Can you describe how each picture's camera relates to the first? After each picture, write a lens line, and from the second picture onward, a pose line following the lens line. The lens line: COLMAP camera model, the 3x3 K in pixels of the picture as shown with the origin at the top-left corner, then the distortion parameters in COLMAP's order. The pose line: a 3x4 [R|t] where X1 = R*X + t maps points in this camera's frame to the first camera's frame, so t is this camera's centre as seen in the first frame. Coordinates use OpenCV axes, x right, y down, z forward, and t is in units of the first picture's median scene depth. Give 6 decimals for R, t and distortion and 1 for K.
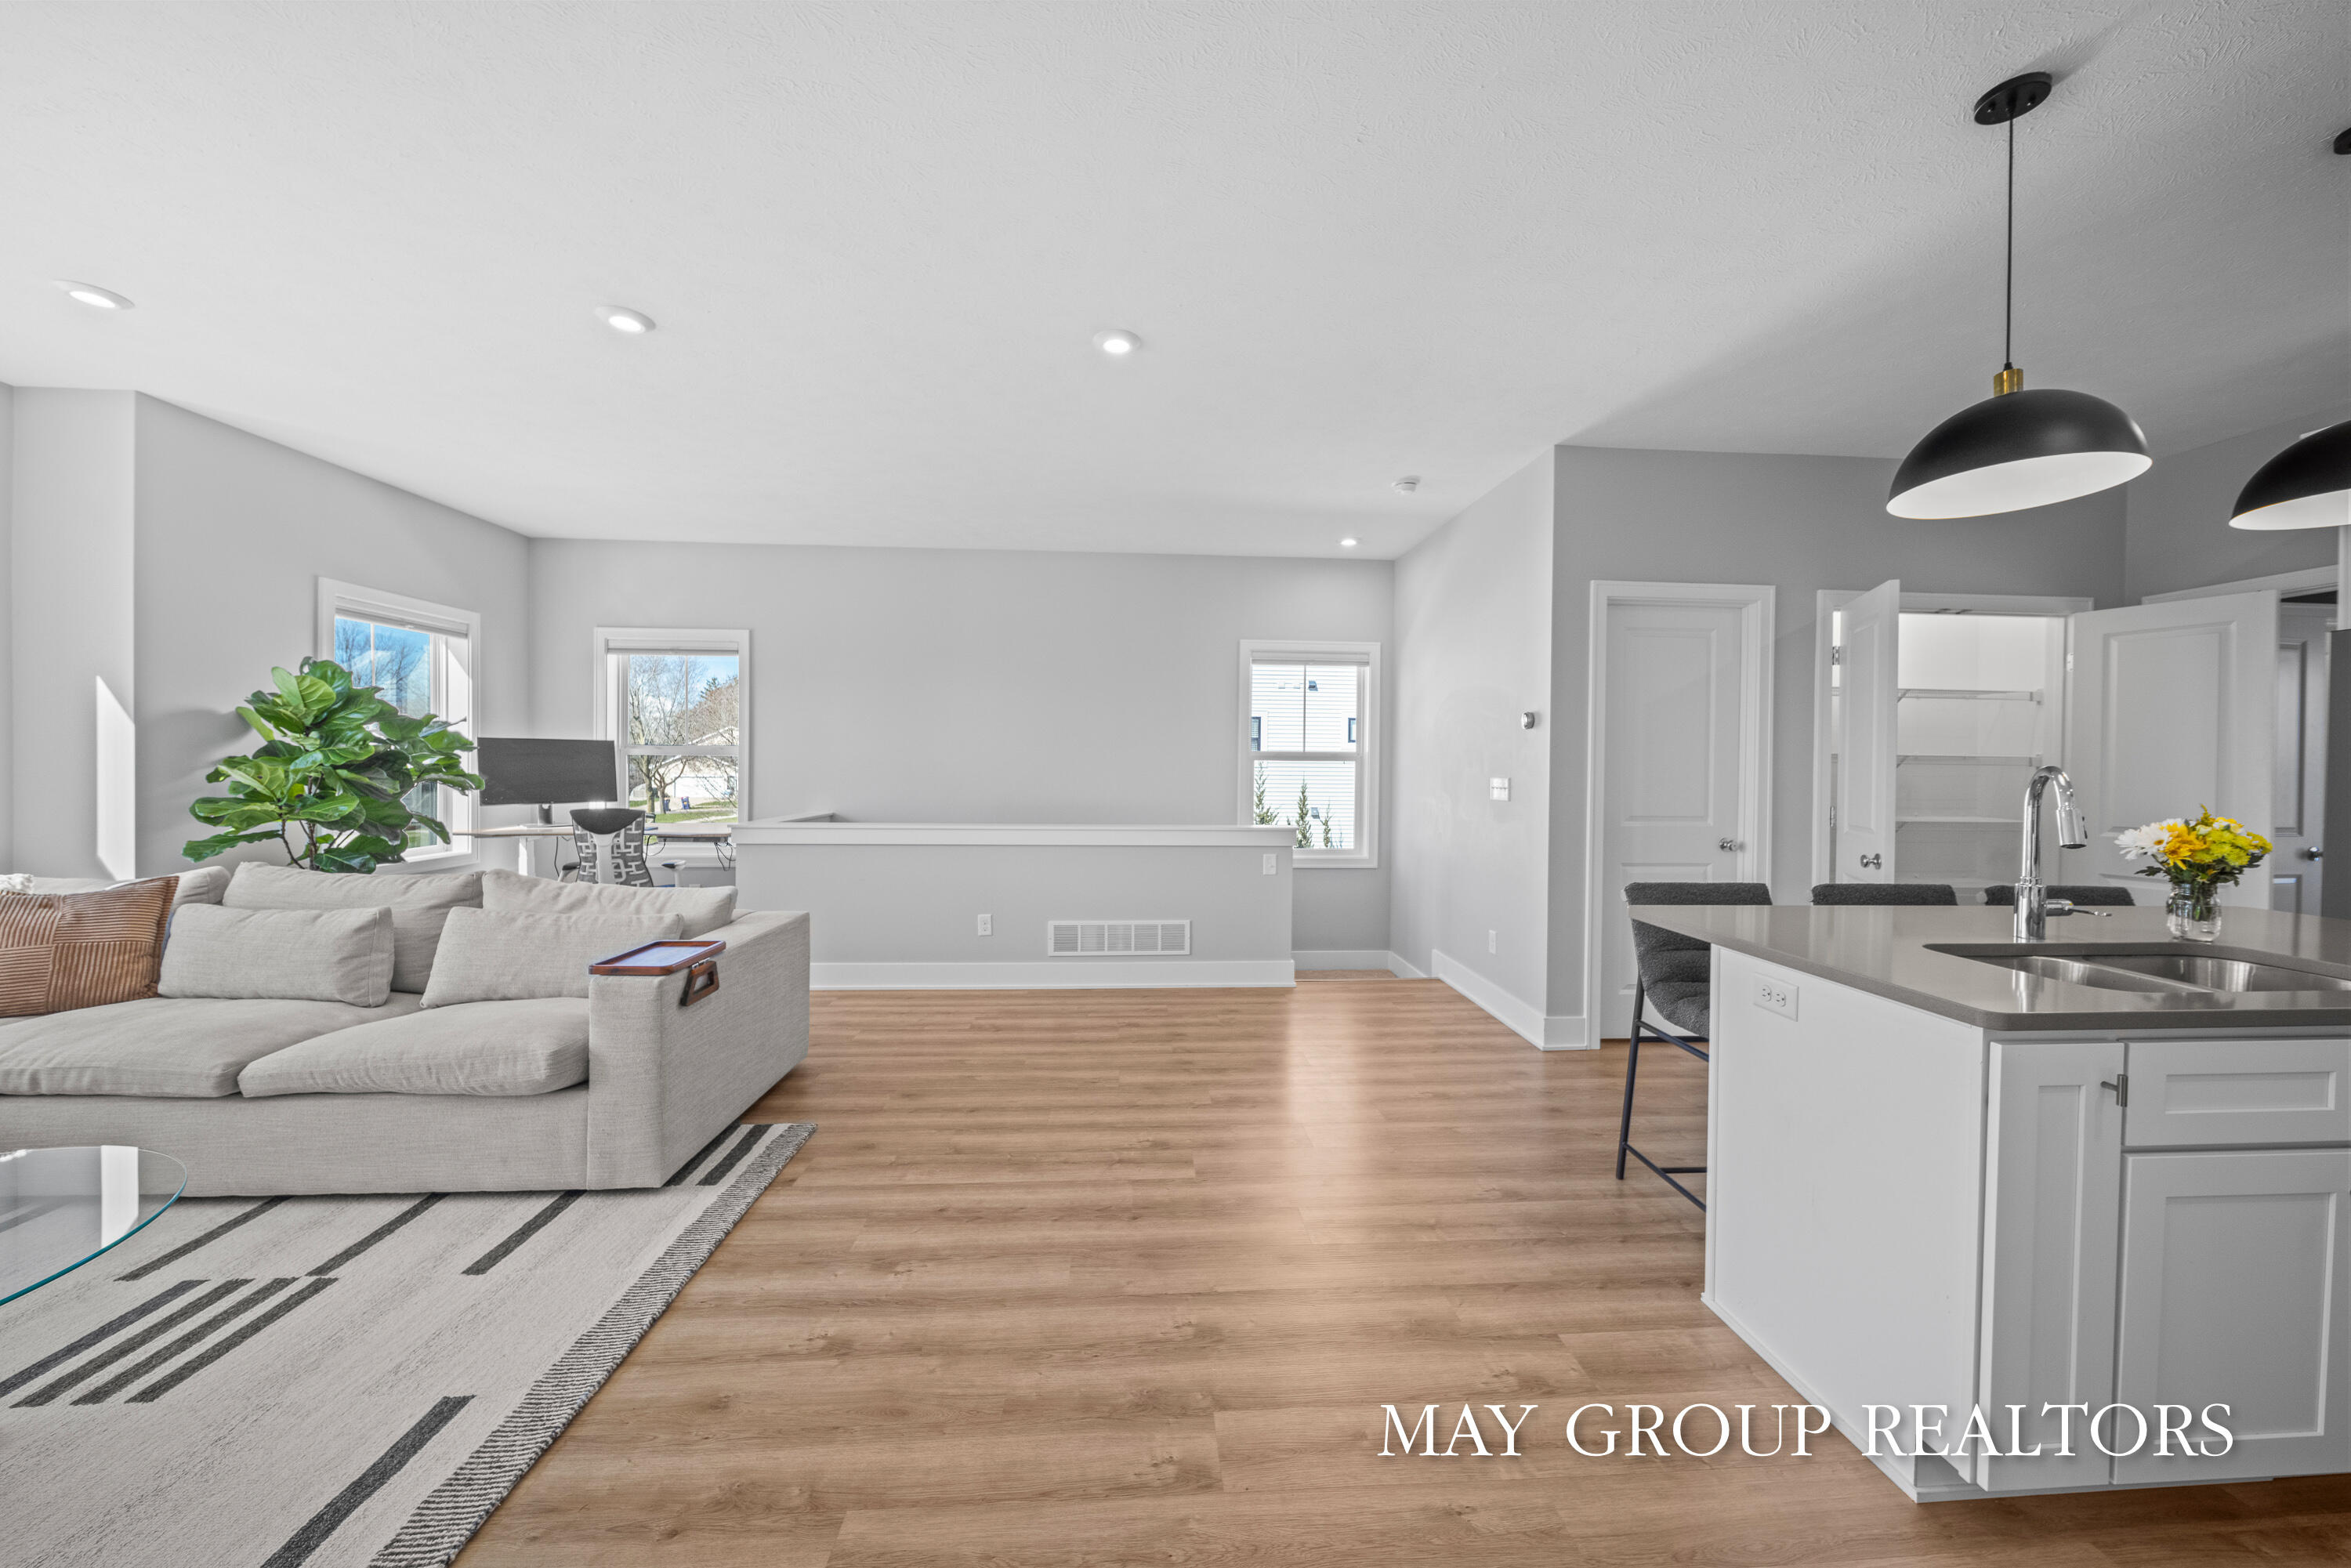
lens RADIAL K [[828.3, 0, 1172.4], [0, 828.3, 772.5], [0, 0, 1]] dist [-0.003173, -0.000430]
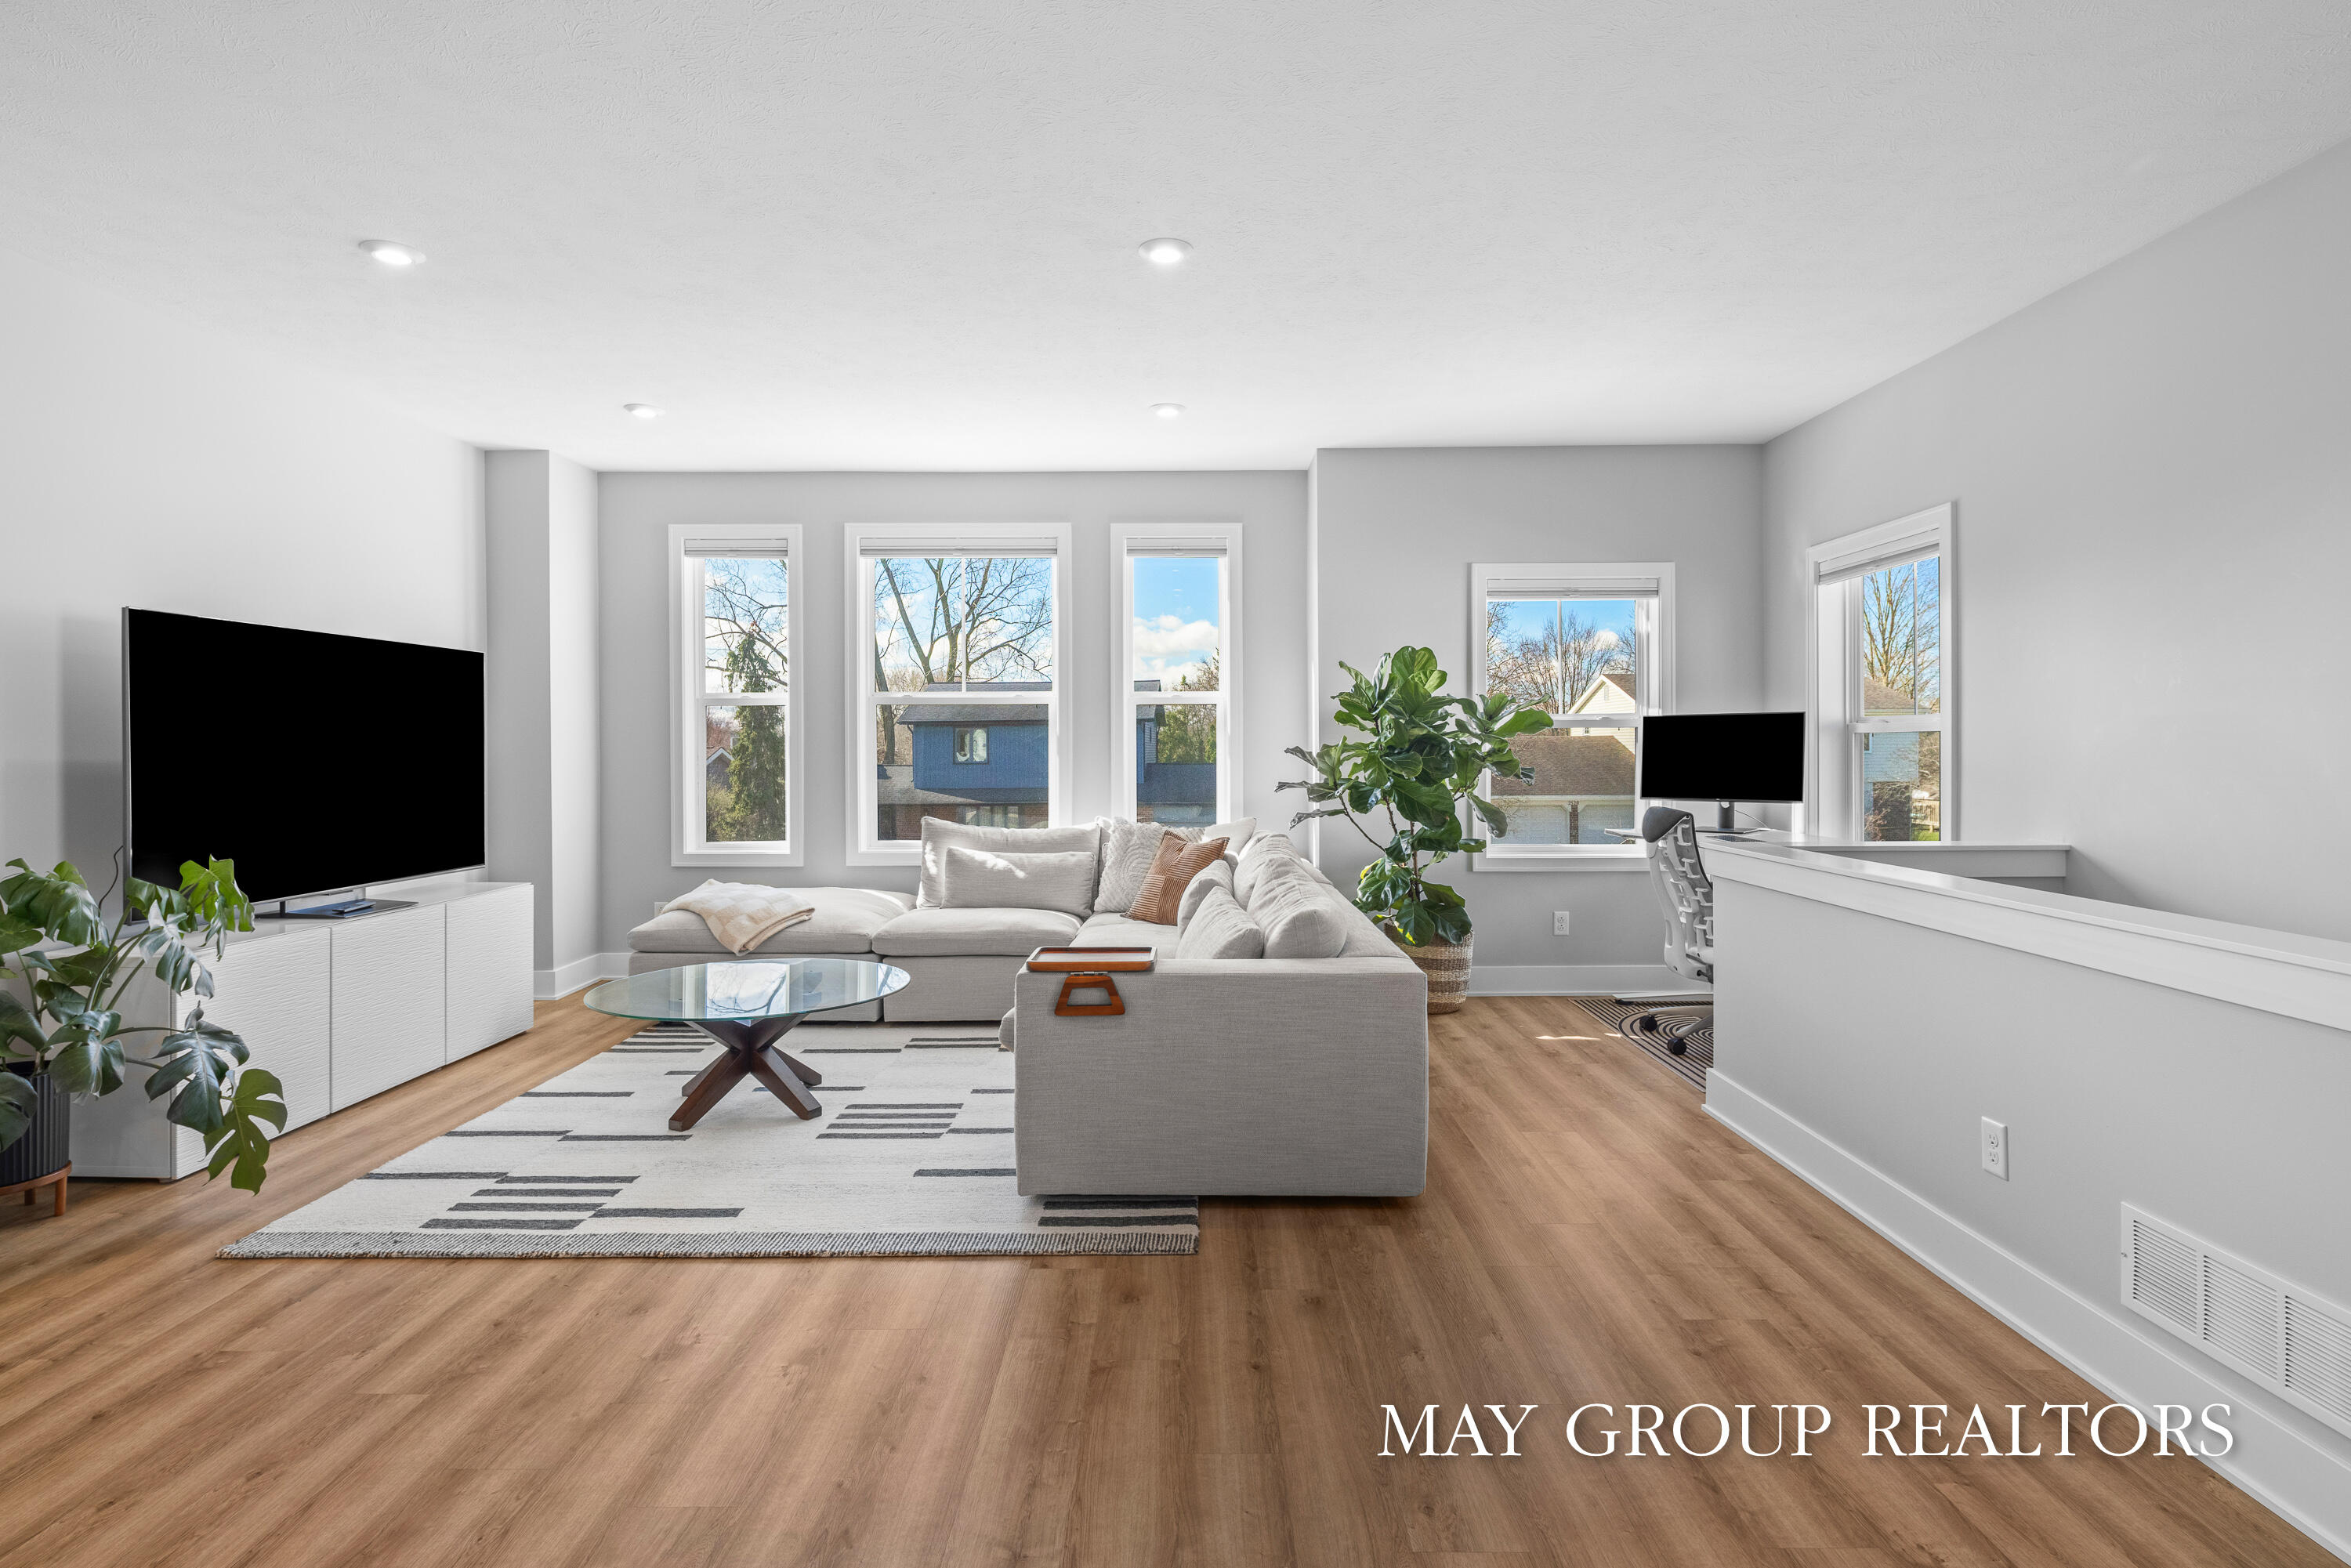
lens RADIAL K [[1135.1, 0, 1179.8], [0, 1135.1, 759.1], [0, 0, 1]] dist [0.002540, -0.000321]
pose [[-0.067987, -0.001467, -0.997685, 0.630350], [-0.004510, 0.999989, -0.001163, 0.006391], [0.997676, 0.004421, -0.067993, 1.220362]]
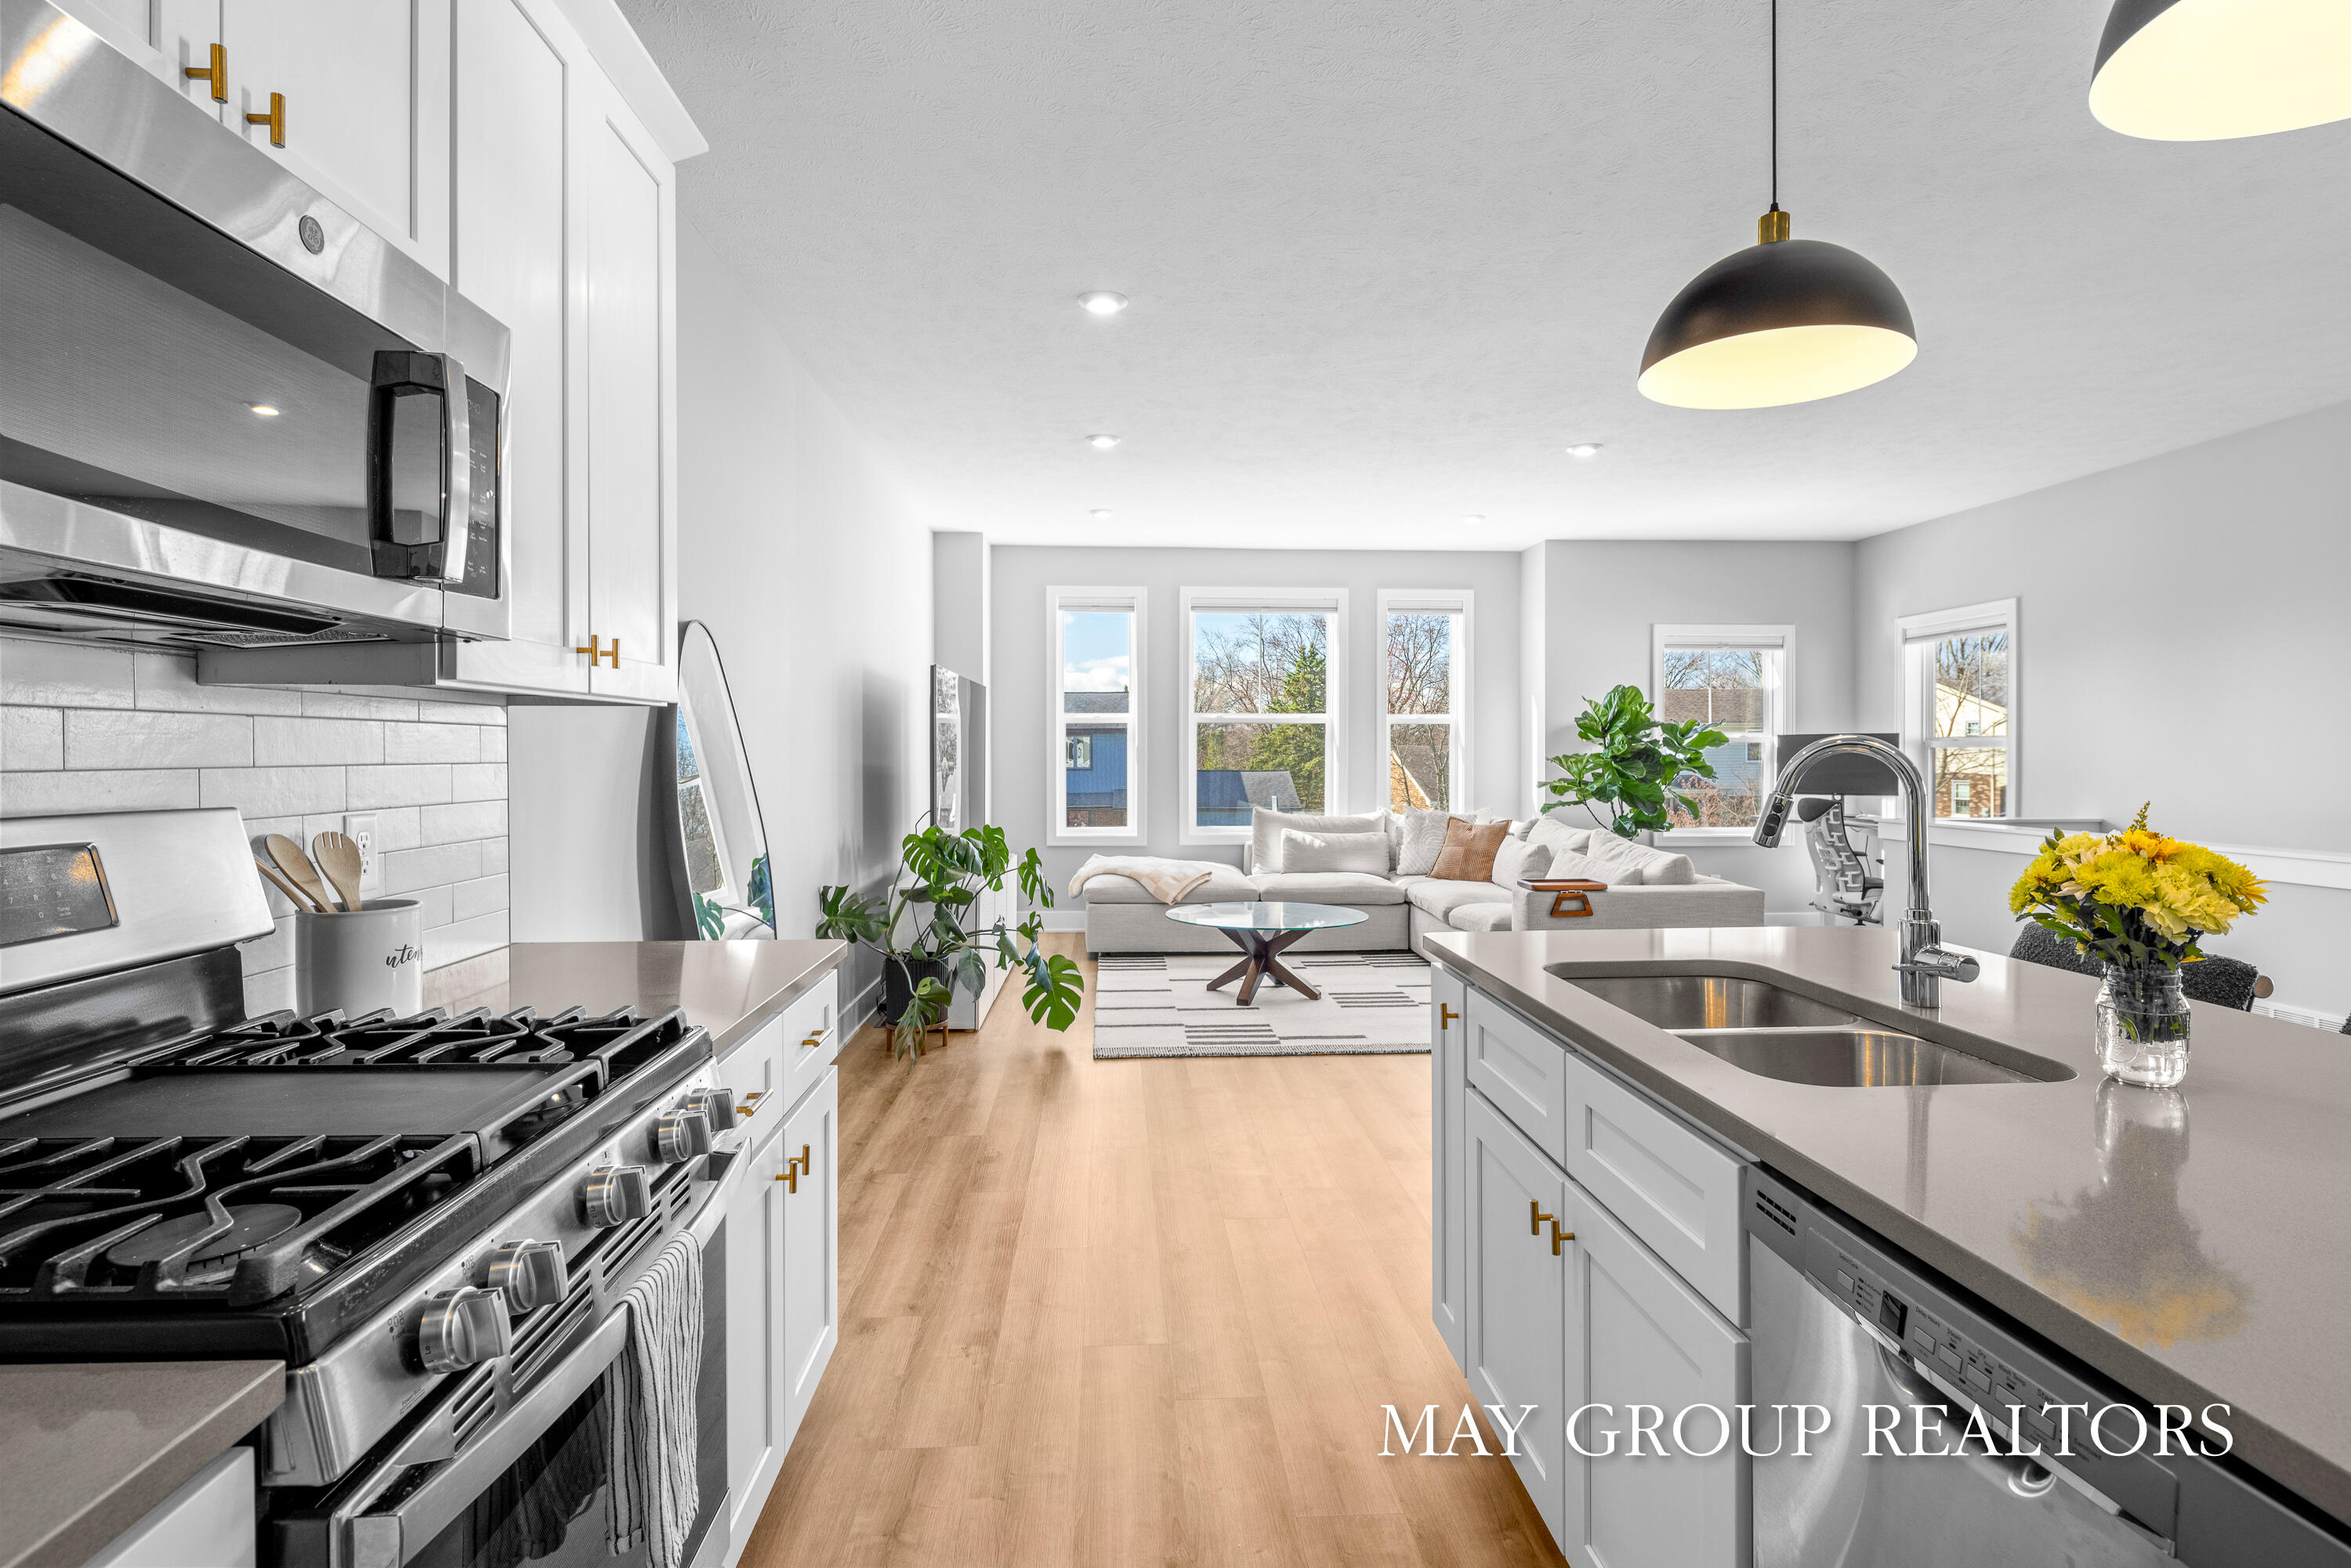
lens RADIAL K [[1135.1, 0, 1171.4], [0, 1135.1, 762.3], [0, 0, 1]] dist [0.002540, -0.000321]
pose [[-0.004836, -0.004921, -0.999976, 1.483612], [-0.006111, 0.999969, -0.004891, 0.016534], [0.999970, 0.006087, -0.004866, 0.319898]]
